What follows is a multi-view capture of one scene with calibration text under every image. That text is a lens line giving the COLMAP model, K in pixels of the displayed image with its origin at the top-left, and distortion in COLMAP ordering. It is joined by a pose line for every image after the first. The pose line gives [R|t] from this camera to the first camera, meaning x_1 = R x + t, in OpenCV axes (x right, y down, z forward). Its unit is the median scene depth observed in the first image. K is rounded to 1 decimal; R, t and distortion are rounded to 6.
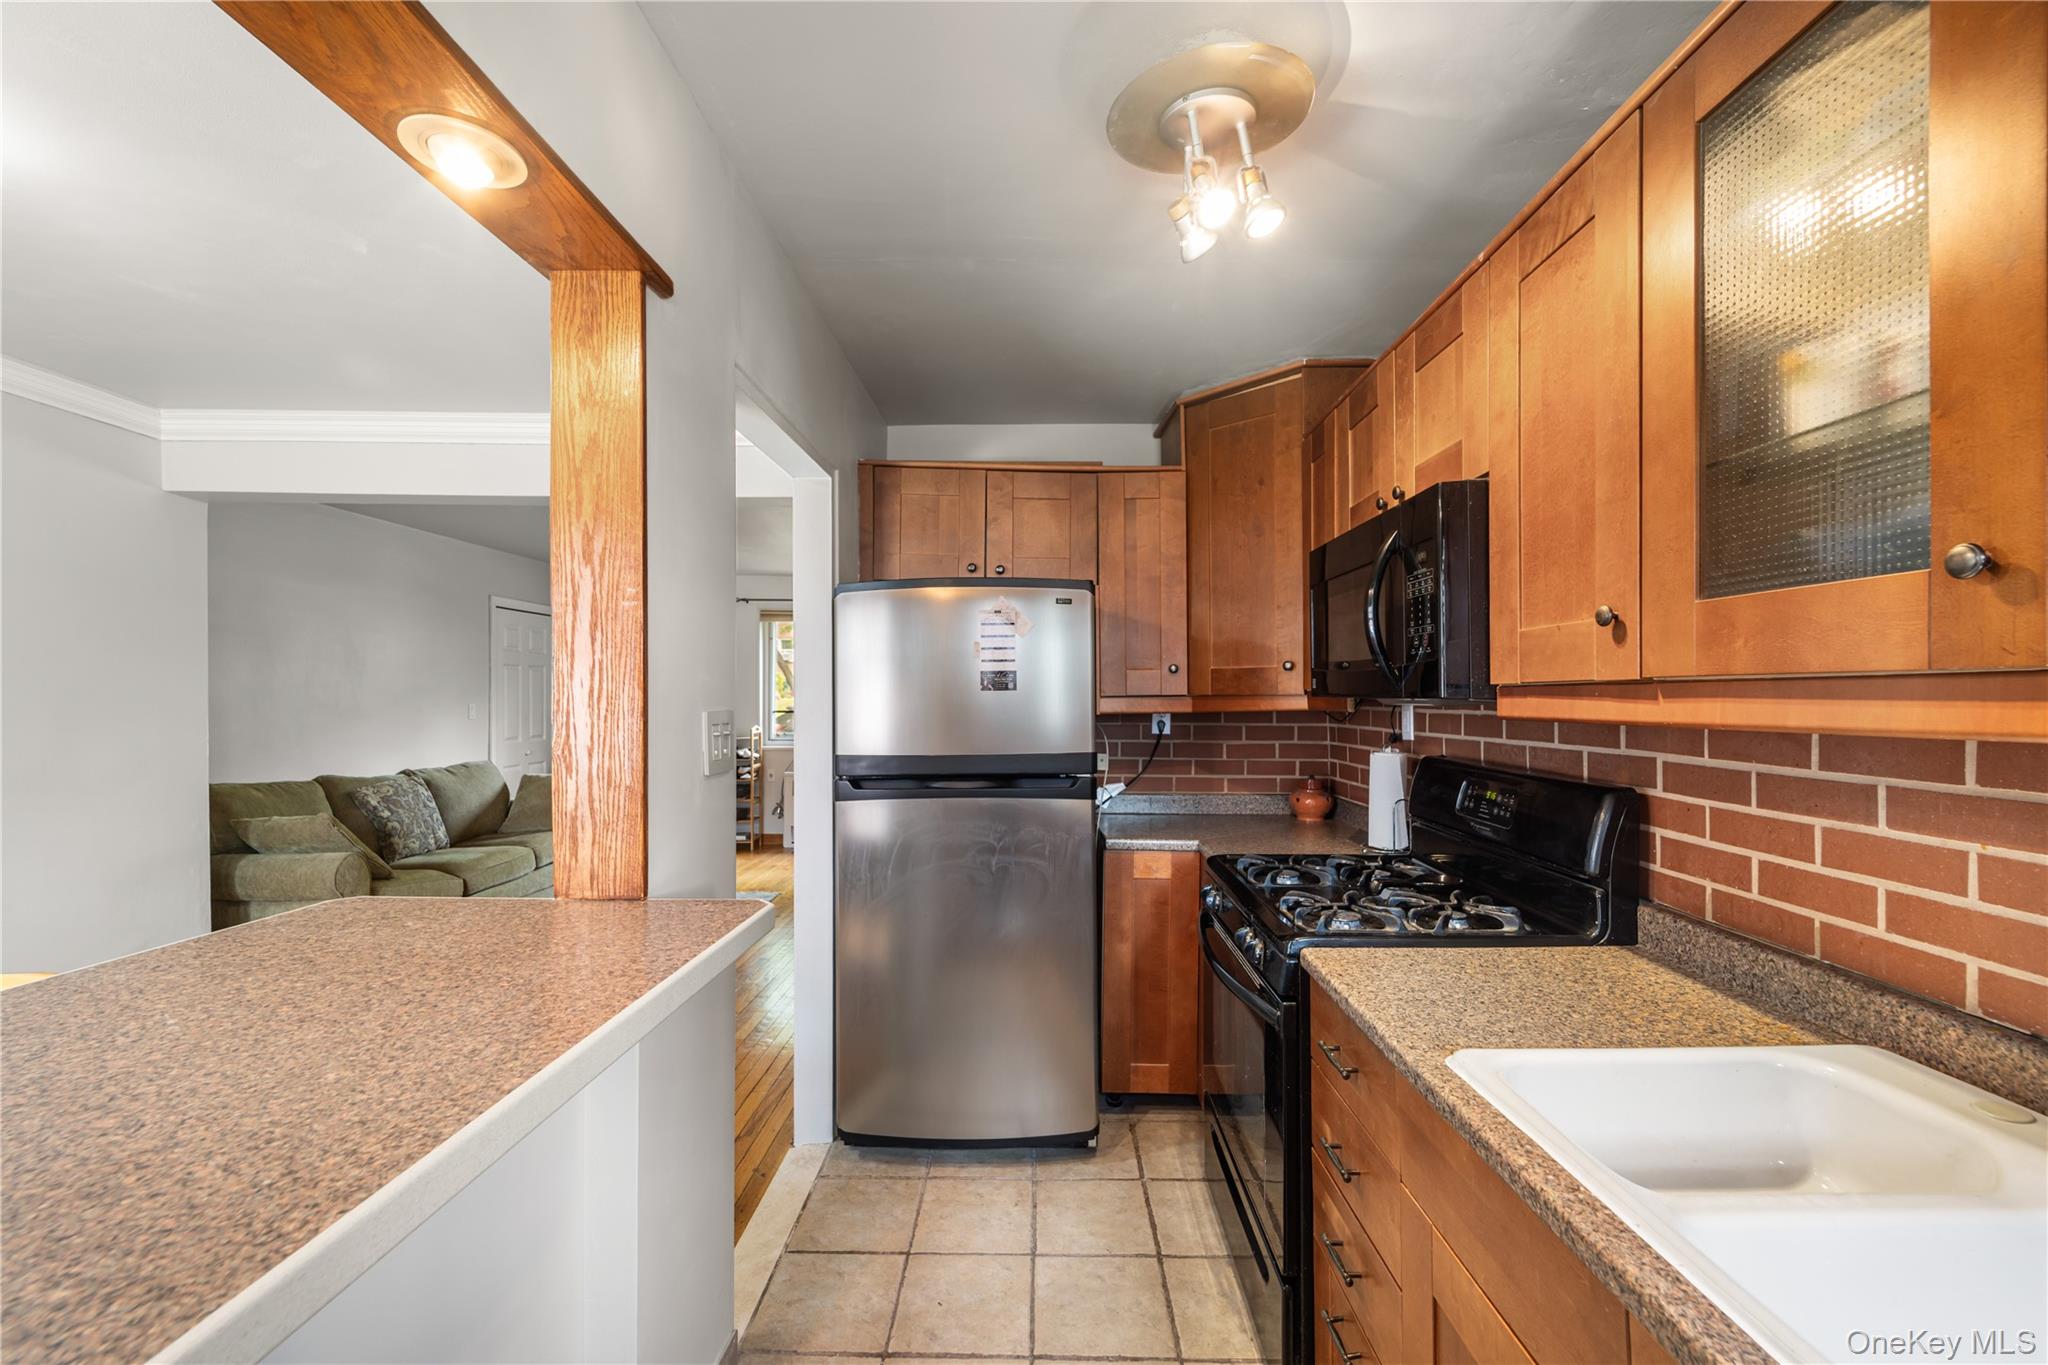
lens RADIAL K [[824.9, 0, 1021.6], [0, 824.9, 694.3], [0, 0, 1]] dist [0.015953, -0.006598]
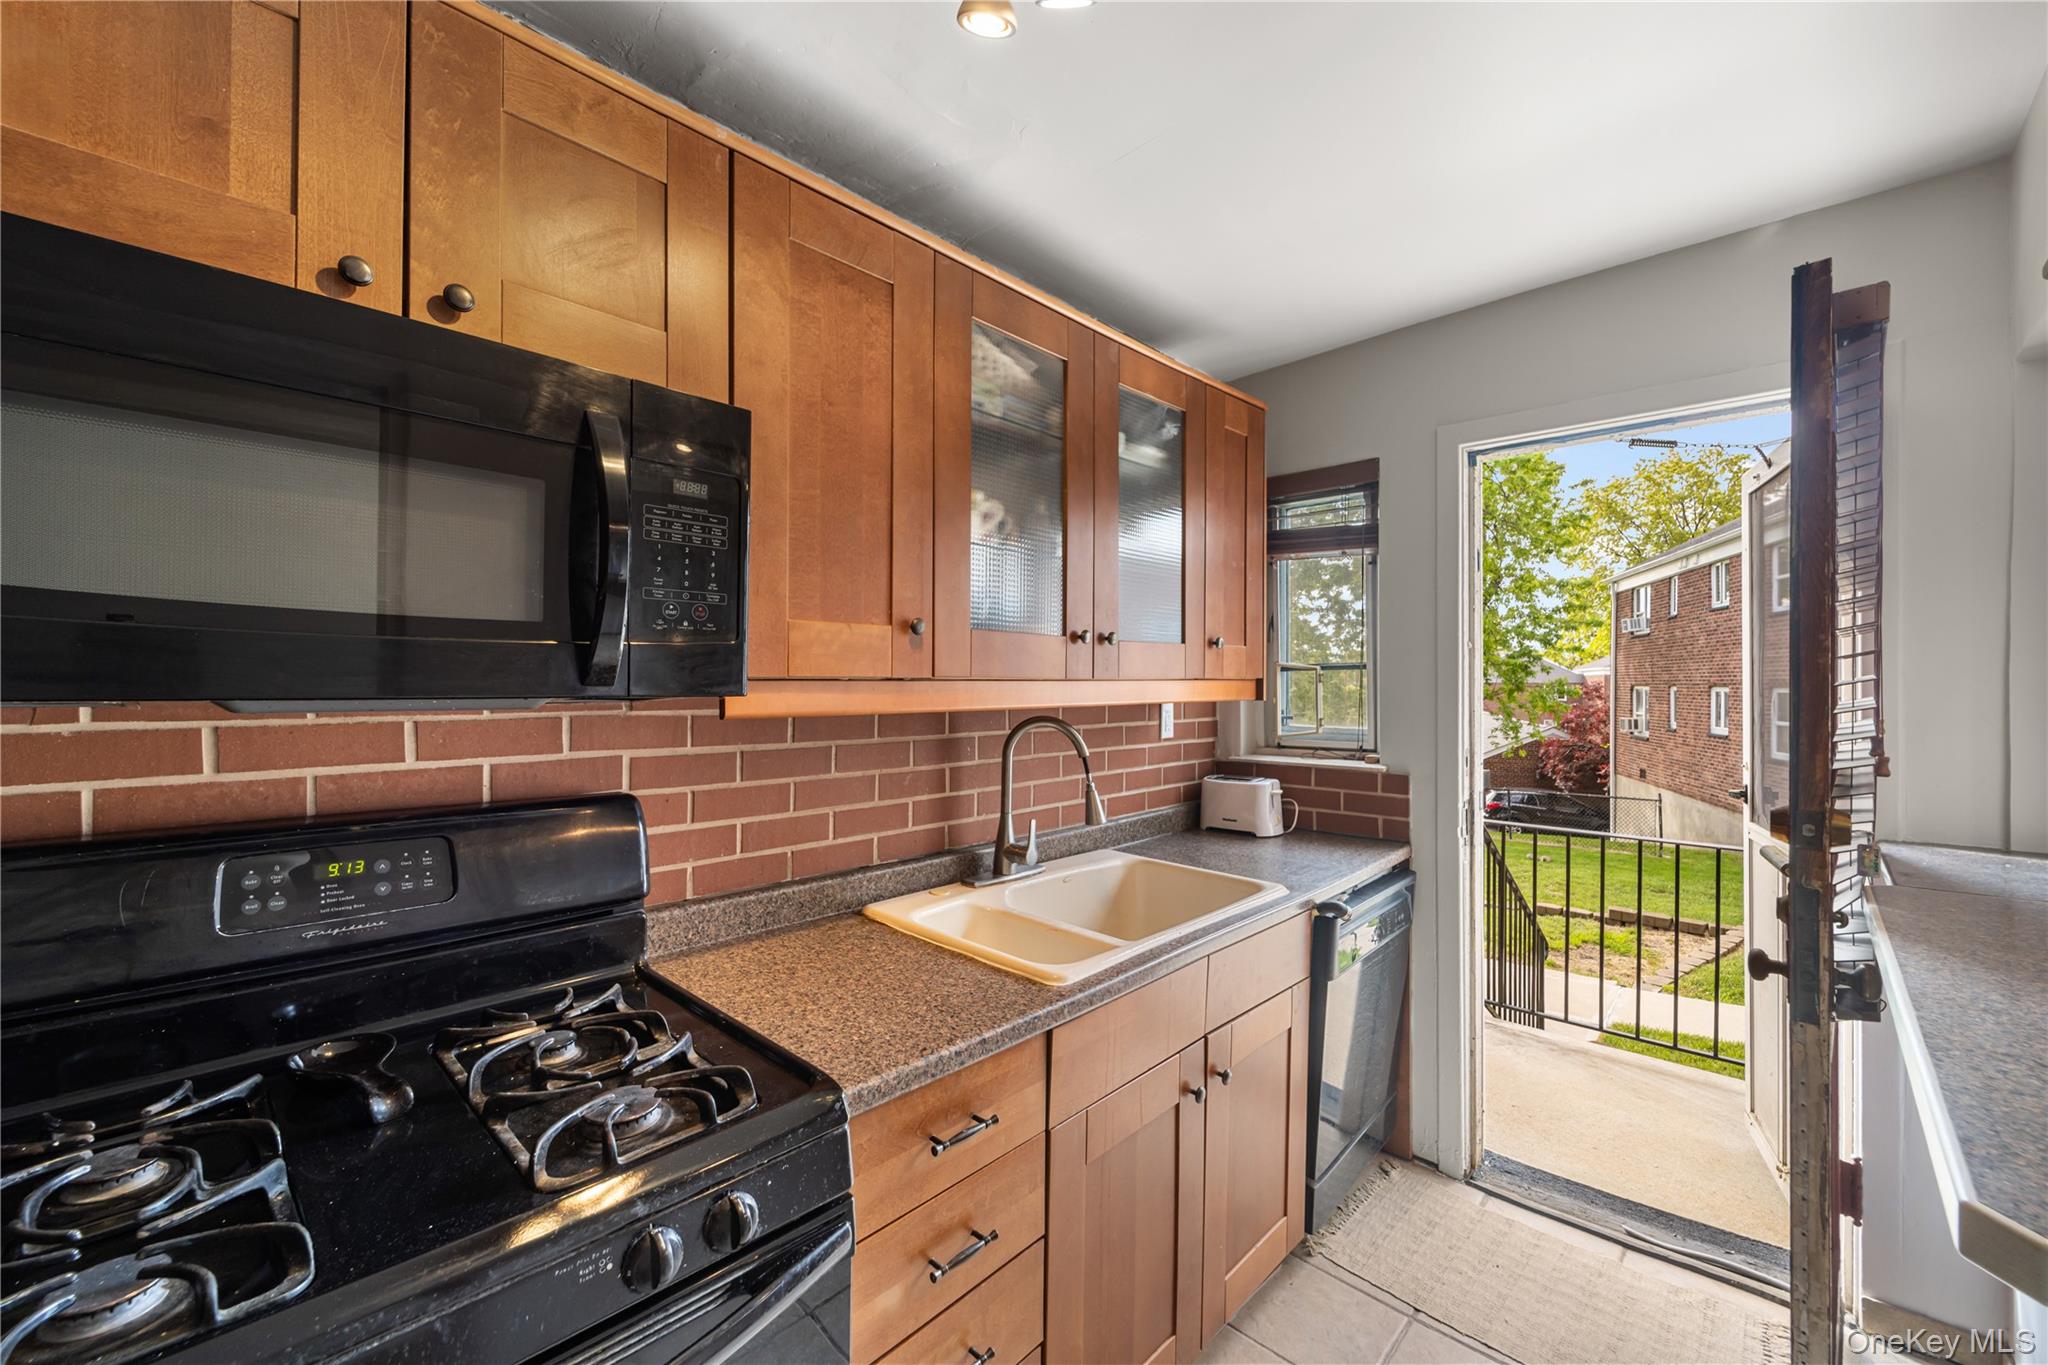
lens RADIAL K [[824.9, 0, 1015.5], [0, 824.9, 675.4], [0, 0, 1]] dist [0.015953, -0.006598]
pose [[-0.746822, -0.004312, 0.665011, -0.230028], [-0.010765, 0.999926, -0.005606, -0.016521], [-0.664937, -0.011346, -0.746813, 1.778515]]
